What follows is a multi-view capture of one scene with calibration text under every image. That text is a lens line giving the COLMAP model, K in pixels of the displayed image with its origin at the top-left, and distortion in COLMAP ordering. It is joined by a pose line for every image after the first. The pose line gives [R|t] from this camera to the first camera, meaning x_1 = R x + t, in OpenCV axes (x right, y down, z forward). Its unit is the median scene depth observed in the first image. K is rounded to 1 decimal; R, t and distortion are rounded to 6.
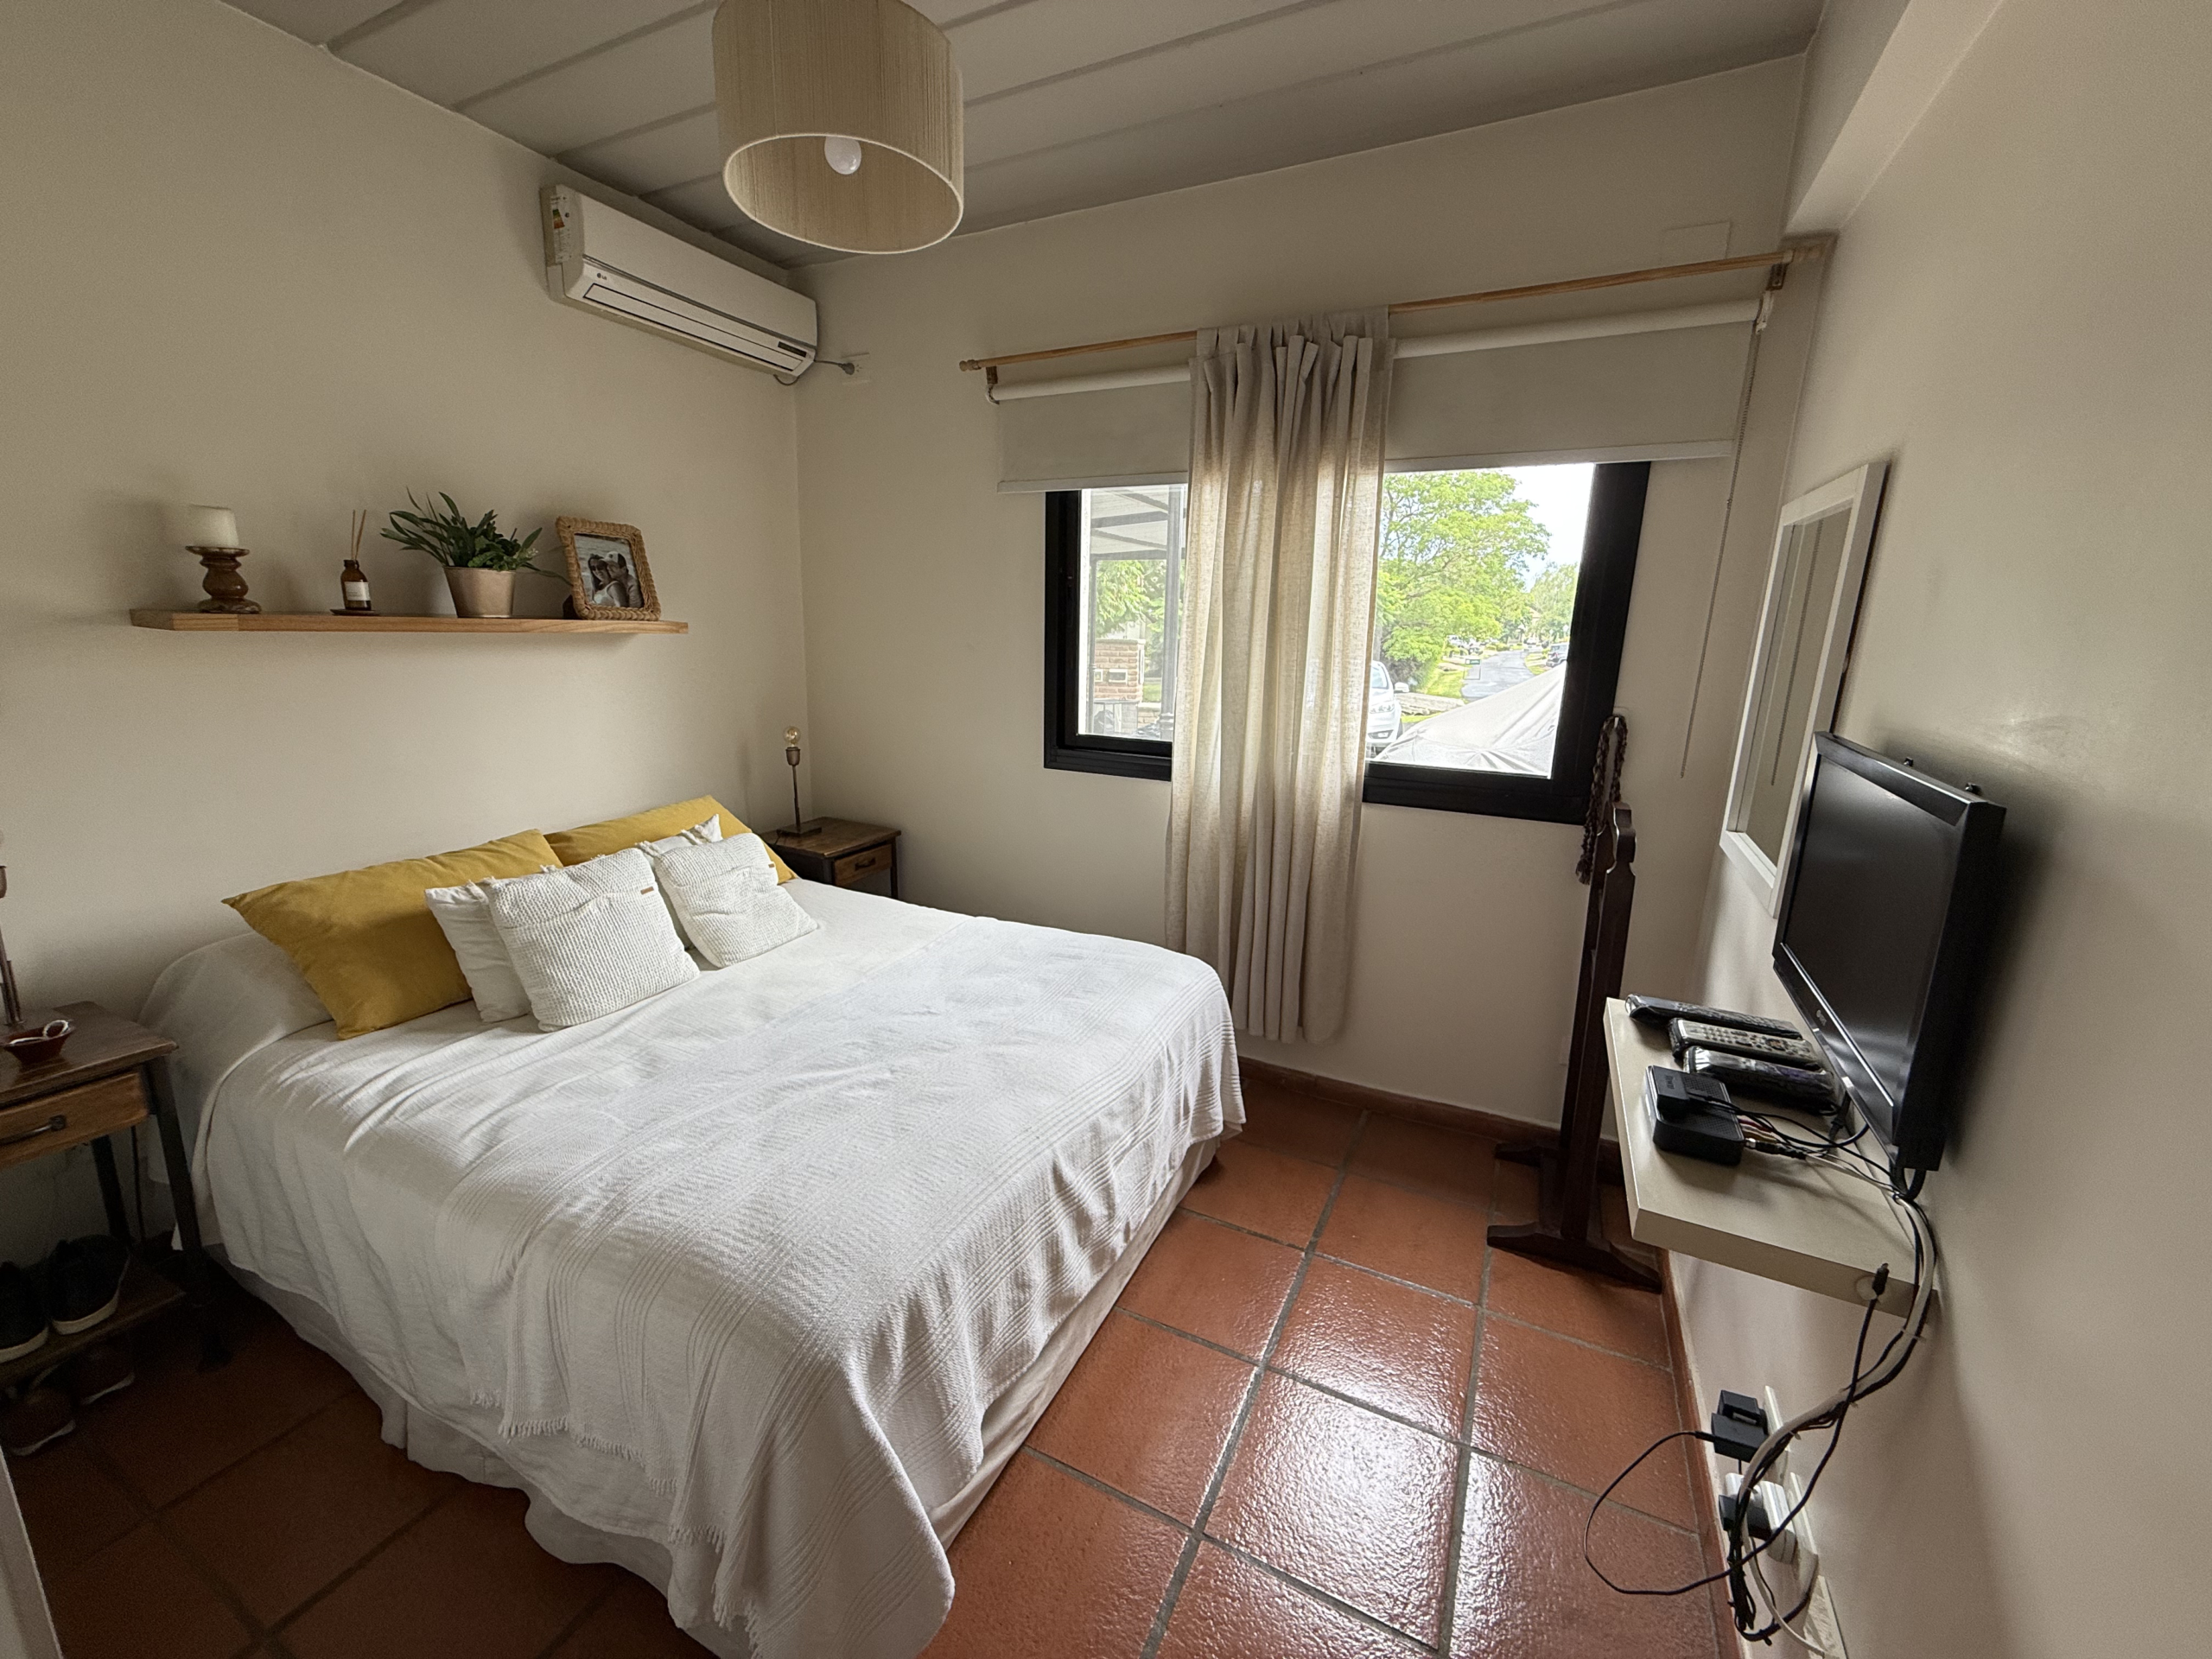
lens RADIAL K [[882.6, 0, 1106.0], [0, 882.6, 829.5], [0, 0, 1]] dist [-0.002138, -0.000298]
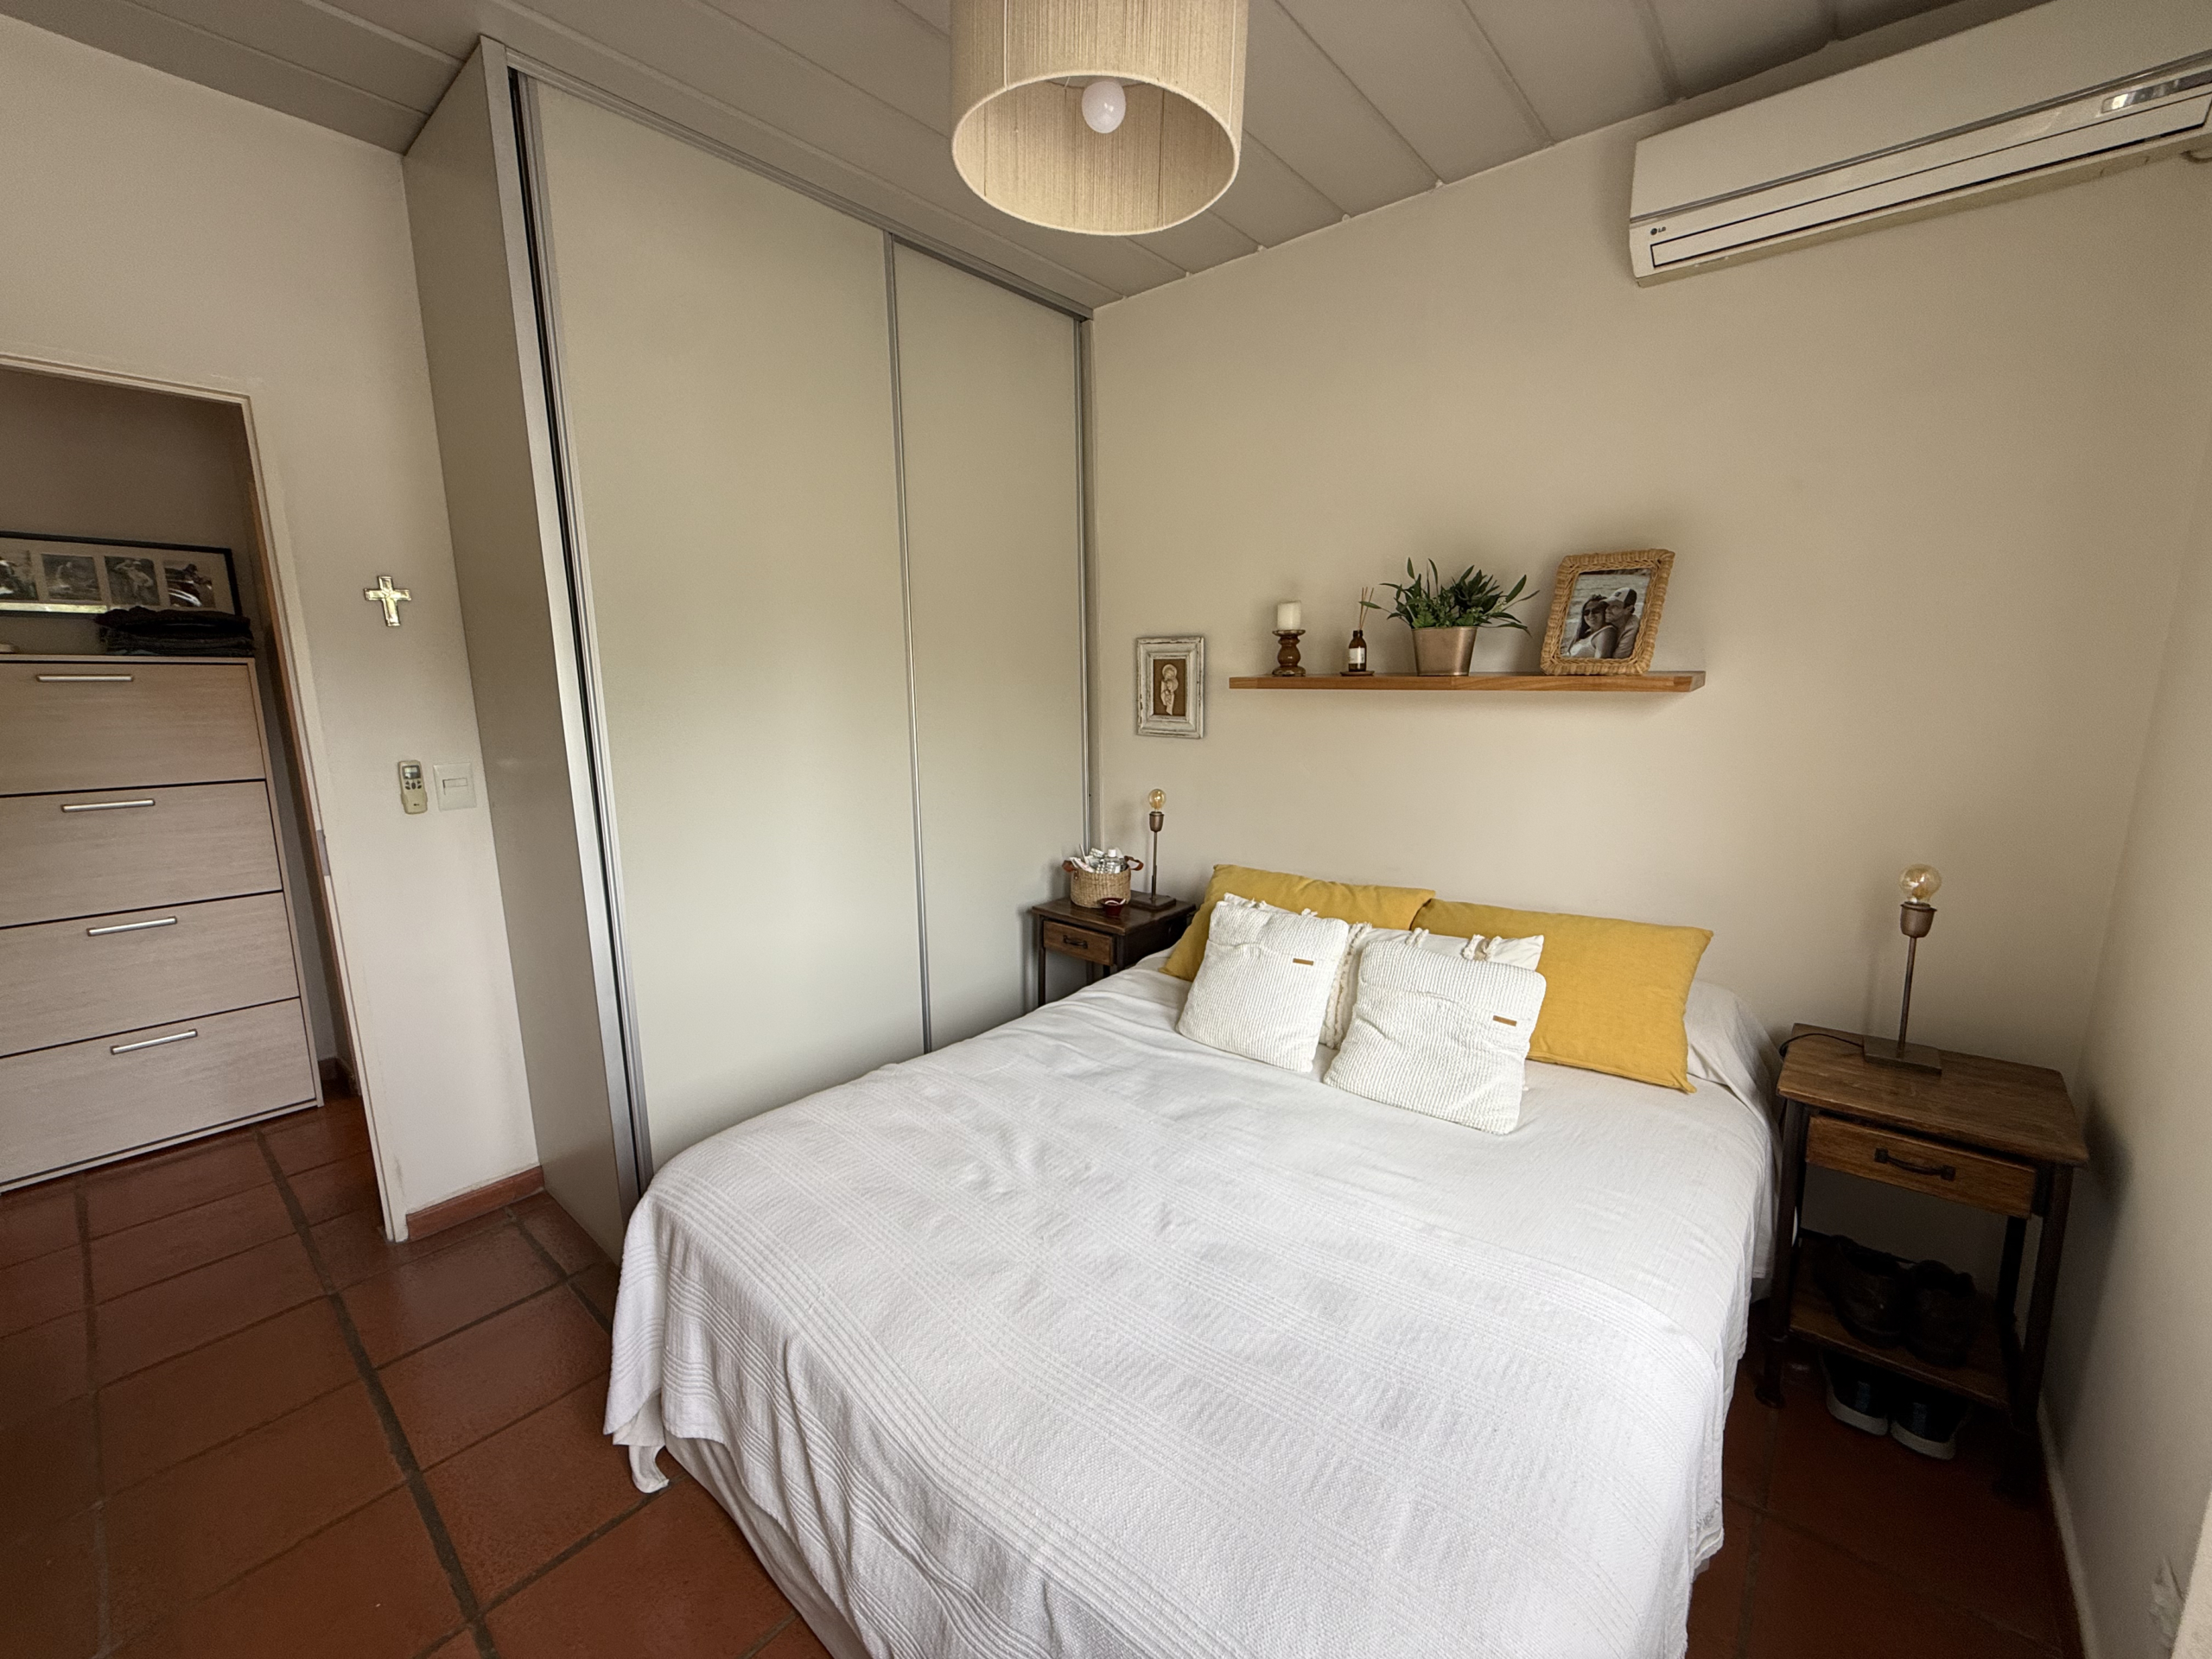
lens RADIAL K [[881.5, 0, 1112.1], [0, 881.5, 837.6], [0, 0, 1]] dist [-0.001880, -0.000177]
pose [[-0.235409, 0.144927, -0.961030, 0.384836], [-0.224470, 0.953977, 0.198849, -0.186115], [0.945619, 0.262533, -0.192043, 0.918487]]
